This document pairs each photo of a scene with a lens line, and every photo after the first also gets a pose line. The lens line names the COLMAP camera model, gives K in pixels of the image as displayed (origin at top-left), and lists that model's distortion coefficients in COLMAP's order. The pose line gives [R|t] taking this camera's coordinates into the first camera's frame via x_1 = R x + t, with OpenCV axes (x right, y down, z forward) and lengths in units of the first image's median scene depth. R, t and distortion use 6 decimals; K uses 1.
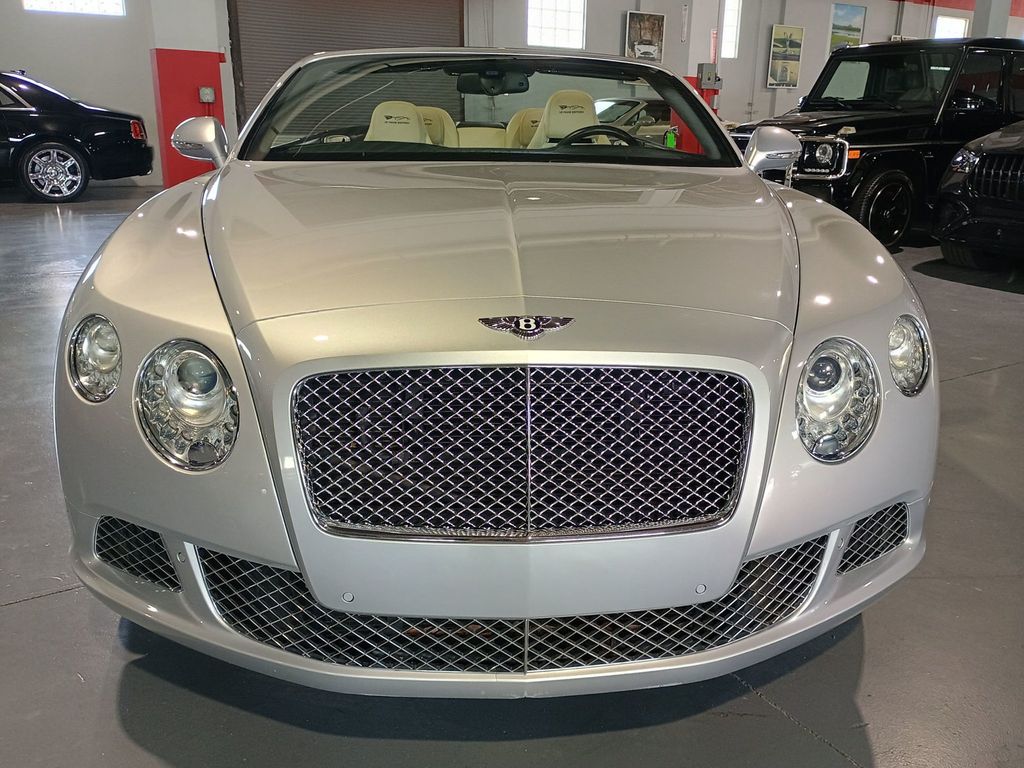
lens RADIAL K [[887.5, 0, 522.9], [0, 887.5, 395.0], [0, 0, 1]] dist [0.049037, -0.052733]
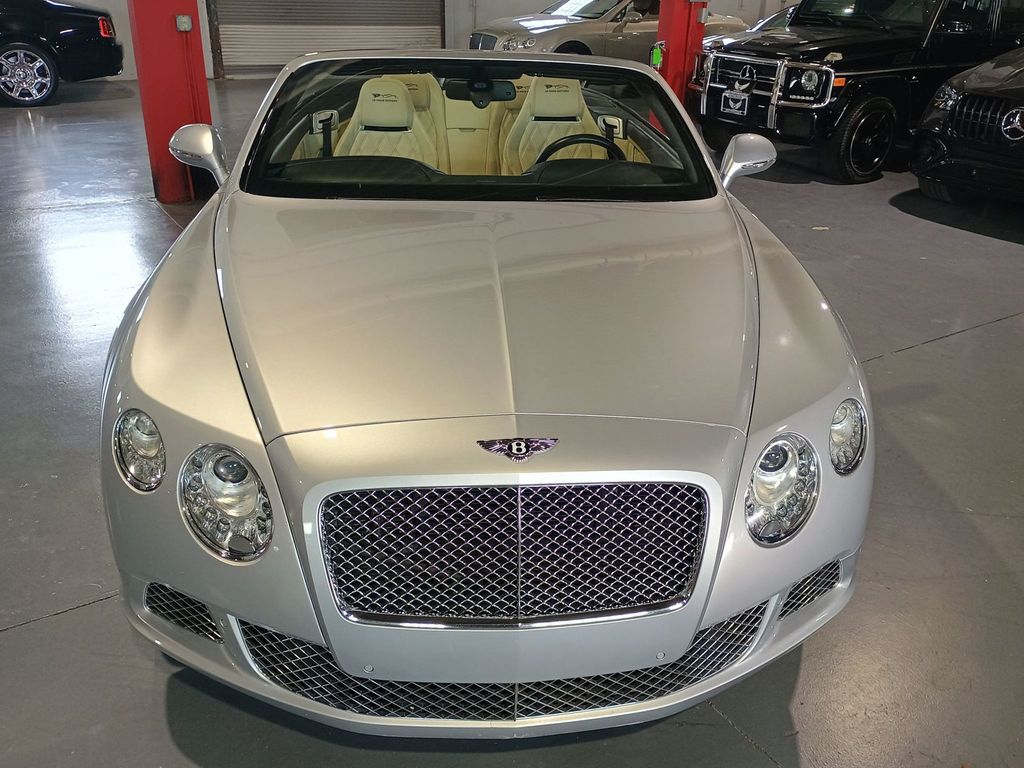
lens RADIAL K [[887.5, 0, 522.9], [0, 887.5, 395.0], [0, 0, 1]] dist [0.049037, -0.052733]
pose [[0.999758, 0.003112, 0.021784, -0.013299], [-0.006027, 0.990822, 0.135040, -0.270101], [-0.021164, -0.135139, 0.990601, -0.134279]]
